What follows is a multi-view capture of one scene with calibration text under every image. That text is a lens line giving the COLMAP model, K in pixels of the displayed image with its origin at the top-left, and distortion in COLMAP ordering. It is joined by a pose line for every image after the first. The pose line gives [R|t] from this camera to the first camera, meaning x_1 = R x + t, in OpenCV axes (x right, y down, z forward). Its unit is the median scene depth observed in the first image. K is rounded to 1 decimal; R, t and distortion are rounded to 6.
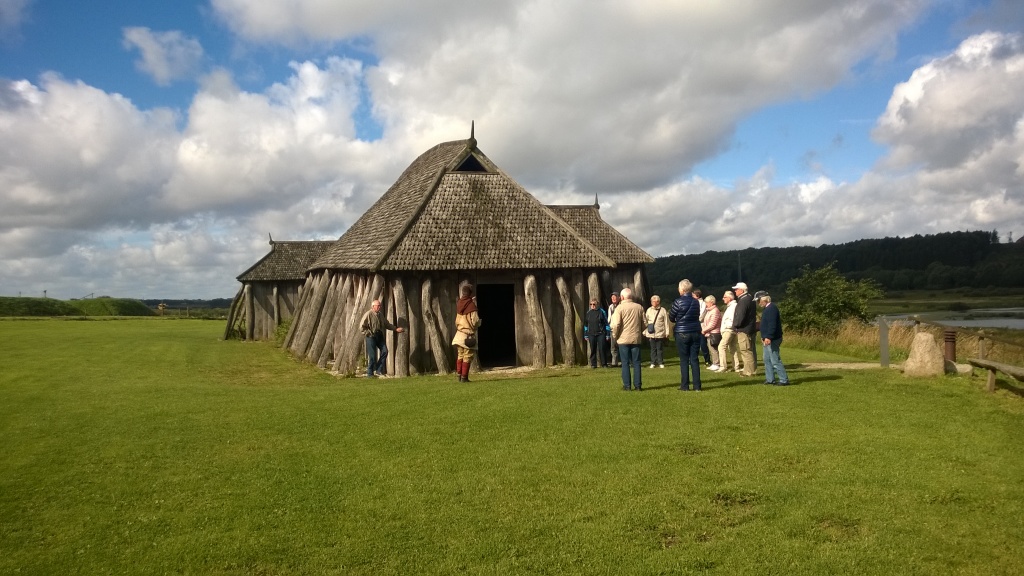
lens RADIAL K [[792.8, 0, 512.0], [0, 792.8, 288.0], [0, 0, 1]] dist [-0.000770, -0.061476]
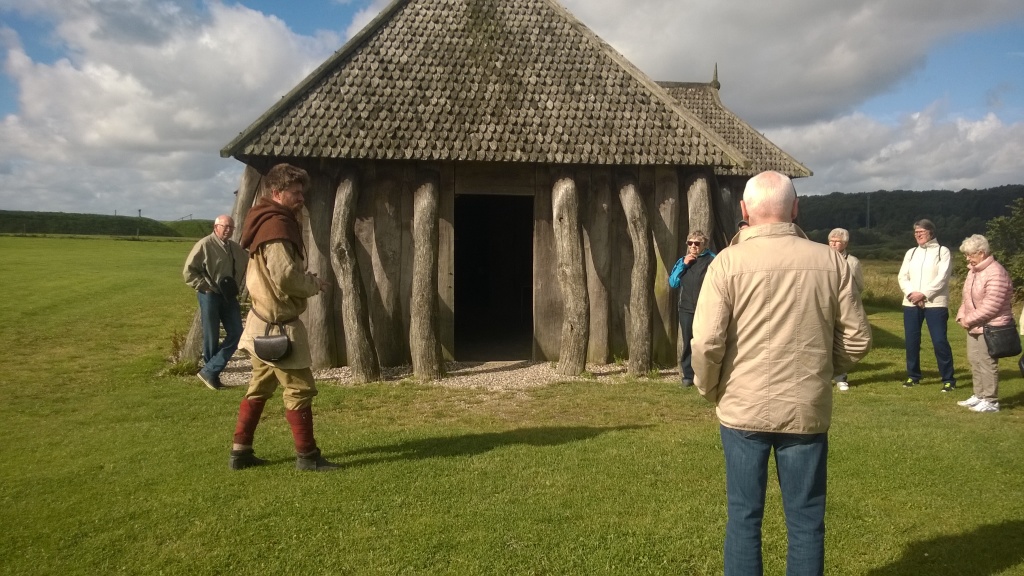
lens RADIAL K [[775.1, 0, 512.0], [0, 775.1, 288.0], [0, 0, 1]] dist [0.014815, -0.066924]
pose [[0.988892, 0.045453, -0.141515, 0.060070], [-0.033461, 0.995733, 0.085998, 0.010914], [0.144820, -0.080307, 0.986194, 0.518594]]
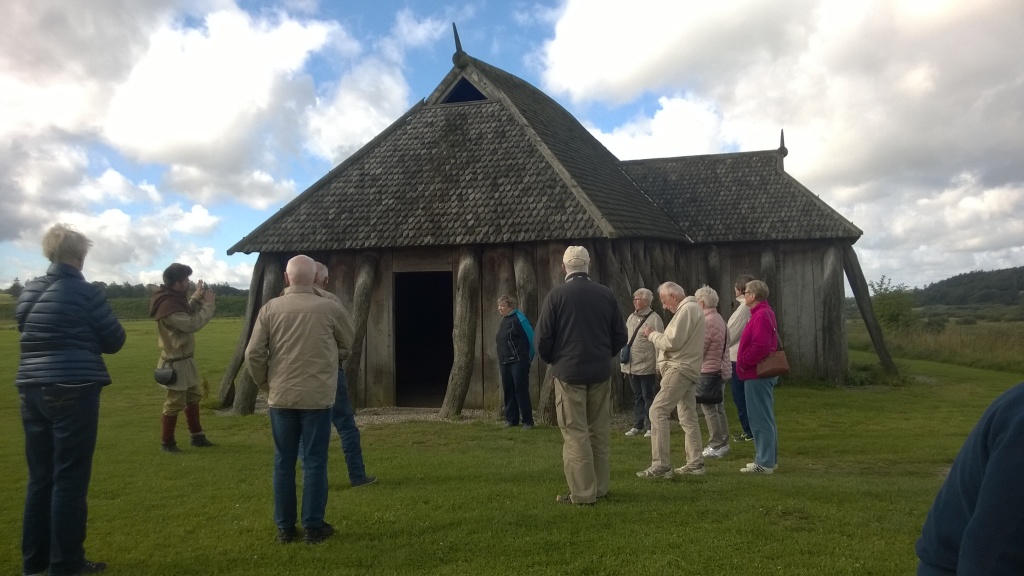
lens RADIAL K [[782.9, 0, 512.0], [0, 782.9, 288.0], [0, 0, 1]] dist [0.031480, -0.083736]
pose [[0.841315, -0.004501, -0.540526, 0.363895], [0.000223, 0.999968, -0.007978, 0.012633], [0.540545, 0.006592, 0.841289, 0.521269]]
